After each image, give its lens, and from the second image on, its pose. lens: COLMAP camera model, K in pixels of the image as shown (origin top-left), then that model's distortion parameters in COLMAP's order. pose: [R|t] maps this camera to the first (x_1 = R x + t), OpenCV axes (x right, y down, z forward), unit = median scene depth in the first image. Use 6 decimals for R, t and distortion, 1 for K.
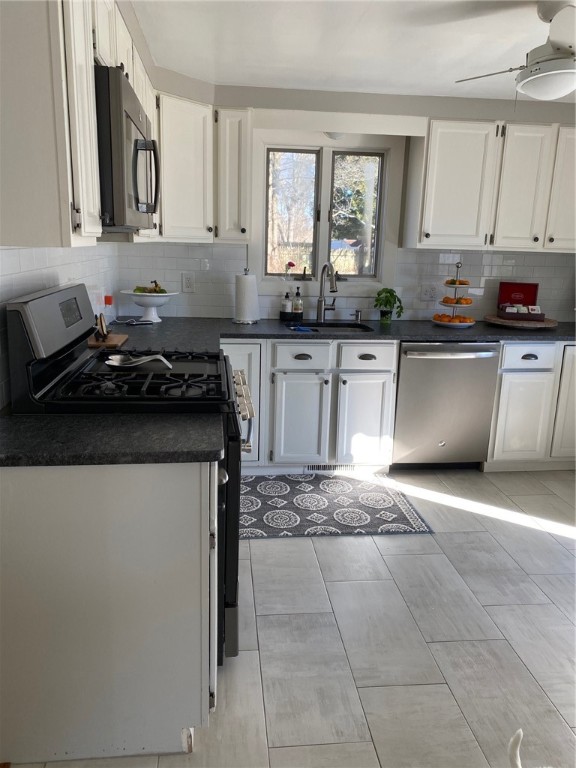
lens RADIAL K [[572.7, 0, 284.7], [0, 572.7, 378.8], [0, 0, 1]] dist [-0.007337, -0.002215]
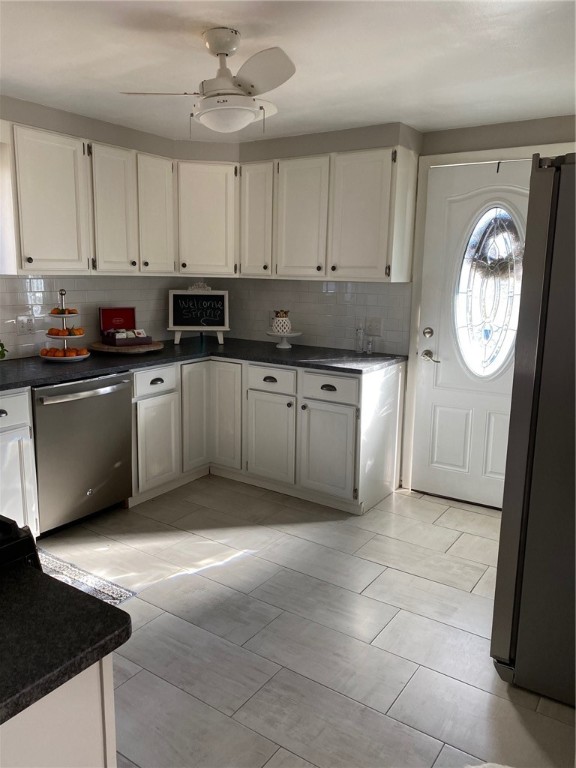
lens RADIAL K [[572.7, 0, 284.7], [0, 572.7, 378.8], [0, 0, 1]] dist [-0.007337, -0.002215]
pose [[0.656607, -0.153047, 0.738542, -0.157676], [0.178630, 0.982893, 0.044870, -0.046526], [-0.732775, 0.102464, 0.672713, 0.166111]]
